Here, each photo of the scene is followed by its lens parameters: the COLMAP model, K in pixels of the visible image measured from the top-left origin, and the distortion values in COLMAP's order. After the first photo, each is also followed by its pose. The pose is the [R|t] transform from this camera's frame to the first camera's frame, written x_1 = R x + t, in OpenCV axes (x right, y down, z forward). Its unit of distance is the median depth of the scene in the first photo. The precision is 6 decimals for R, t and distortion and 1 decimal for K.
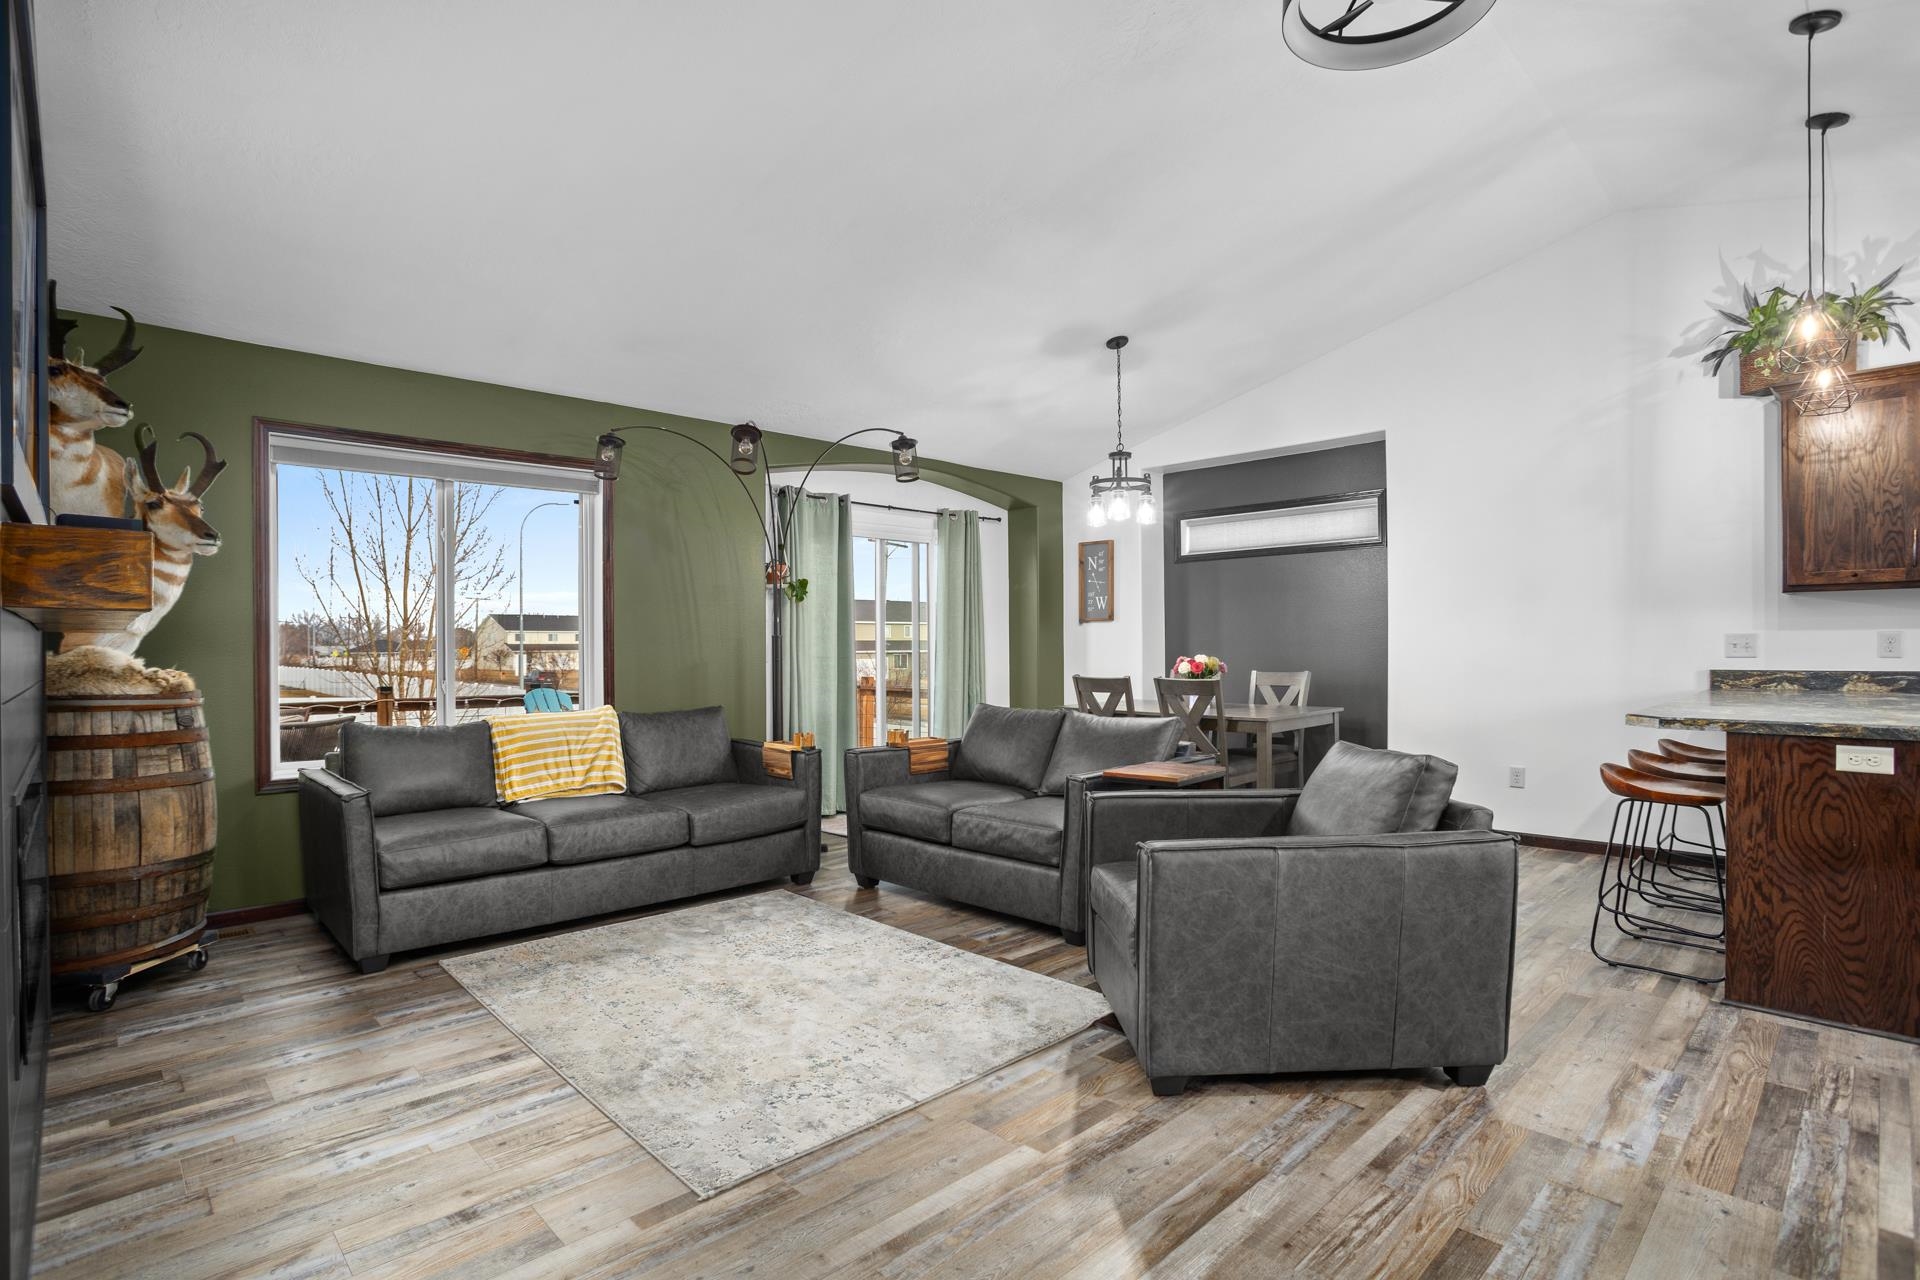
lens RADIAL K [[946.6, 0, 961.2], [0, 946.6, 663.6], [0, 0, 1]] dist [-0.052361, 0.027350]
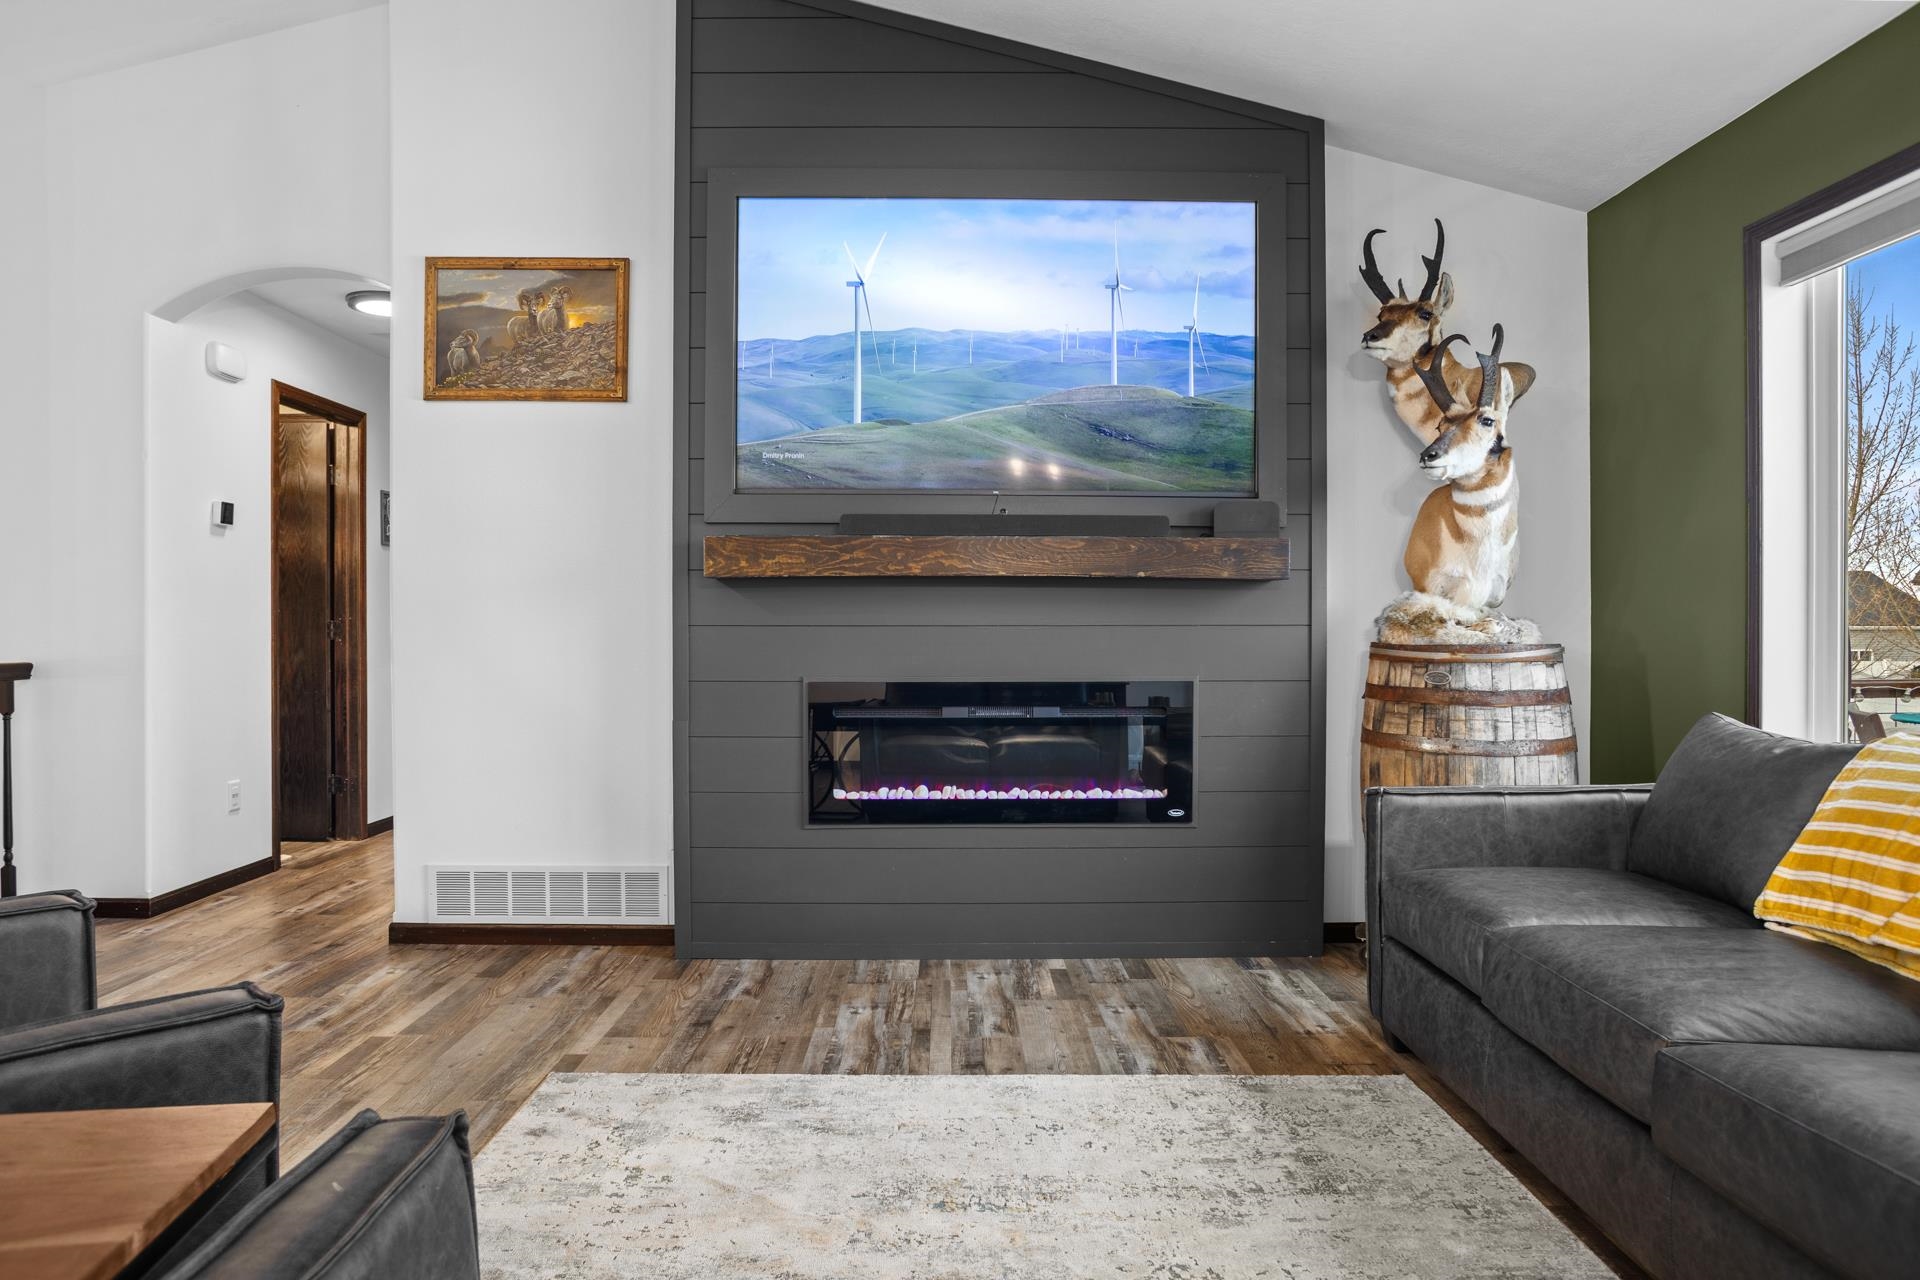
lens RADIAL K [[1225.8, 0, 950.6], [0, 1225.8, 627.9], [0, 0, 1]] dist [-0.069869, 0.068120]
pose [[-0.696659, 0.008924, -0.717347, 0.282397], [-0.007370, 0.999781, 0.019595, -0.003131], [0.717364, 0.018938, -0.696441, 1.518100]]
